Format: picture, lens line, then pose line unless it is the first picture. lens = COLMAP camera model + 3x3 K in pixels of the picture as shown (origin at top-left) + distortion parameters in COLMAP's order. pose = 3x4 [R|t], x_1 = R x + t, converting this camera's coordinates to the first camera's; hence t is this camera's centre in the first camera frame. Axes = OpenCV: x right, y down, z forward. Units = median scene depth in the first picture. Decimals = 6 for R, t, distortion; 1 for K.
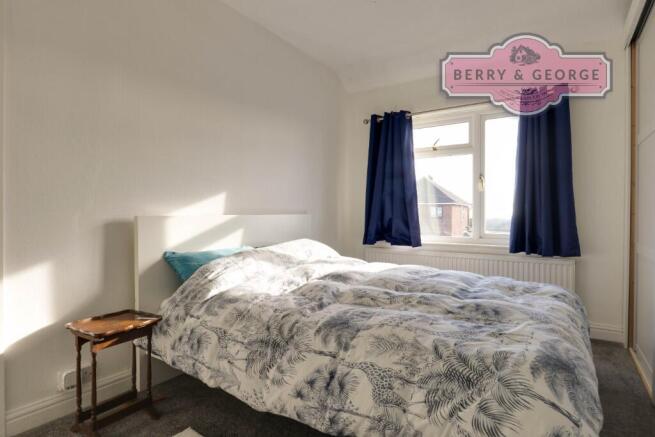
lens RADIAL K [[342.7, 0, 331.1], [0, 342.7, 215.0], [0, 0, 1]] dist [0.000421, 0.000072]
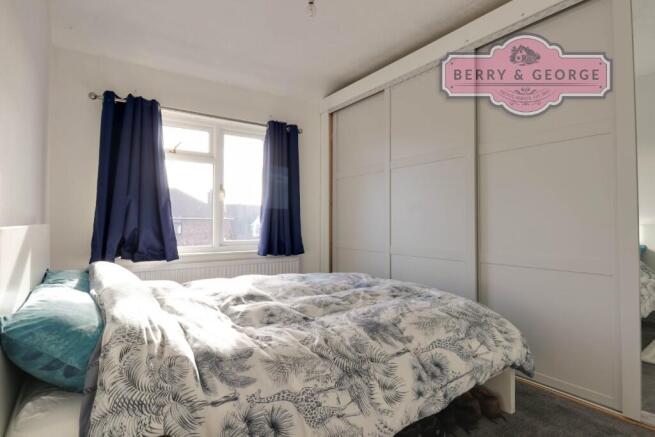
lens RADIAL K [[351.6, 0, 326.6], [0, 351.6, 209.9], [0, 0, 1]] dist [0.001665, 0.000045]
pose [[0.397780, 0.029879, 0.916994, -0.423678], [0.004701, 0.999390, -0.034603, -0.003459], [-0.917469, 0.018075, 0.397397, 0.283894]]
